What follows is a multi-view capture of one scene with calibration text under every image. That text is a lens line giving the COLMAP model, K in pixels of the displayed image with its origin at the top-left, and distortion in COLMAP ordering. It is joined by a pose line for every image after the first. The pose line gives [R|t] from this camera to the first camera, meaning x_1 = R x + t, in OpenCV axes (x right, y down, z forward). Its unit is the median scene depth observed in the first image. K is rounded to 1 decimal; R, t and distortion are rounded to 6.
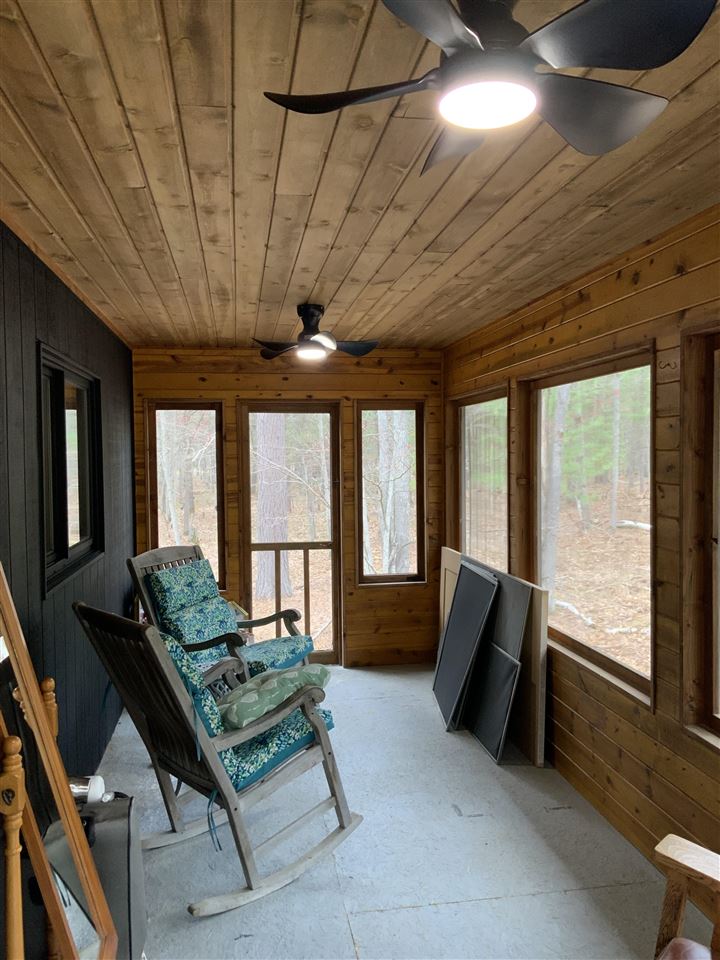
lens RADIAL K [[797.5, 0, 360.7], [0, 797.5, 481.7], [0, 0, 1]] dist [-0.005793, 0.011690]
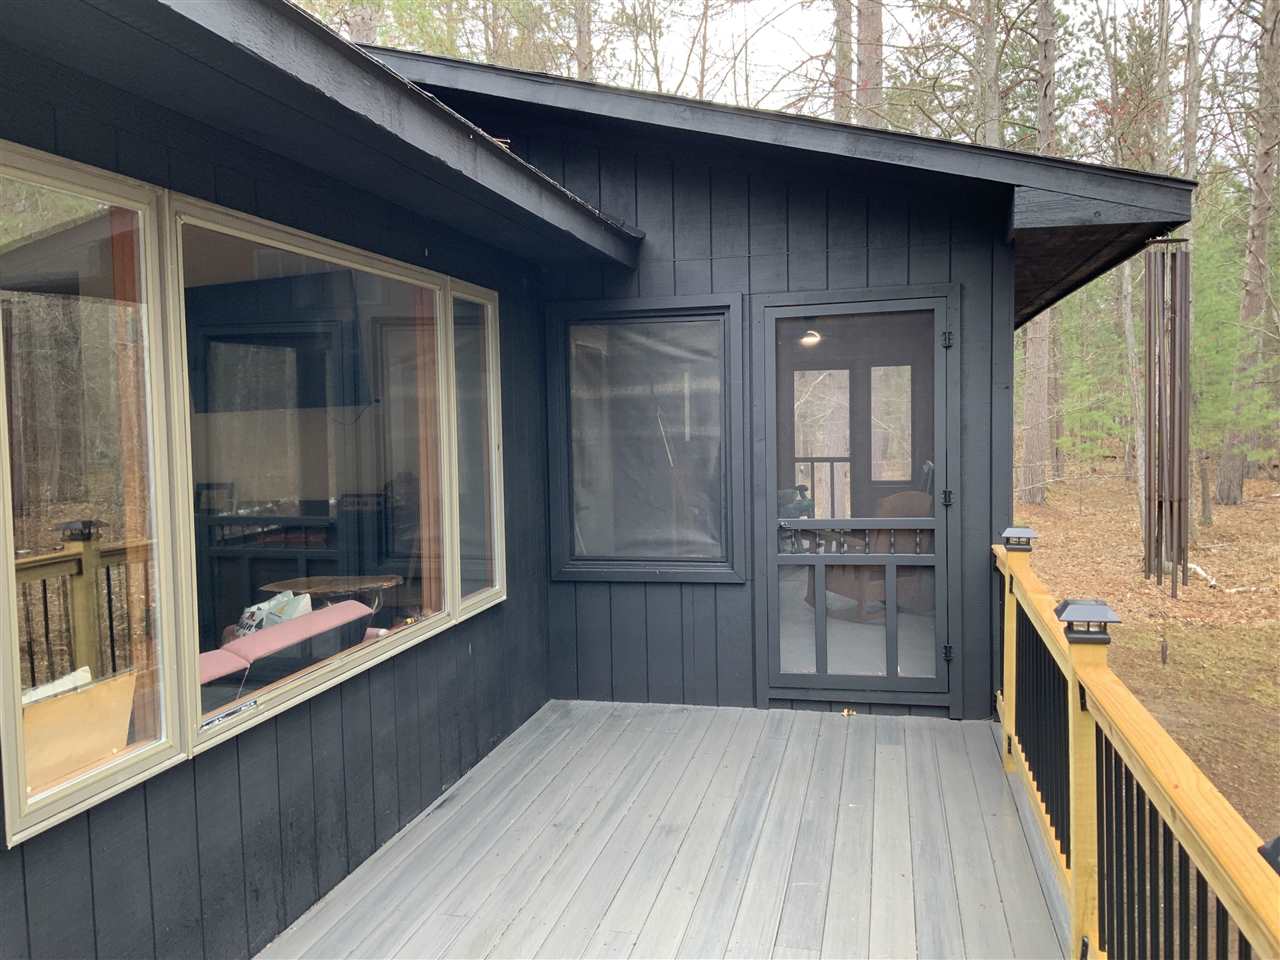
lens RADIAL K [[1063.4, 0, 639.2], [0, 1063.4, 478.5], [0, 0, 1]] dist [-0.005793, 0.011690]
pose [[0.927995, 0.005188, -0.372555, 0.335375], [0.002975, 0.999768, 0.021332, 0.072092], [0.372580, -0.020905, 0.927765, -0.966881]]
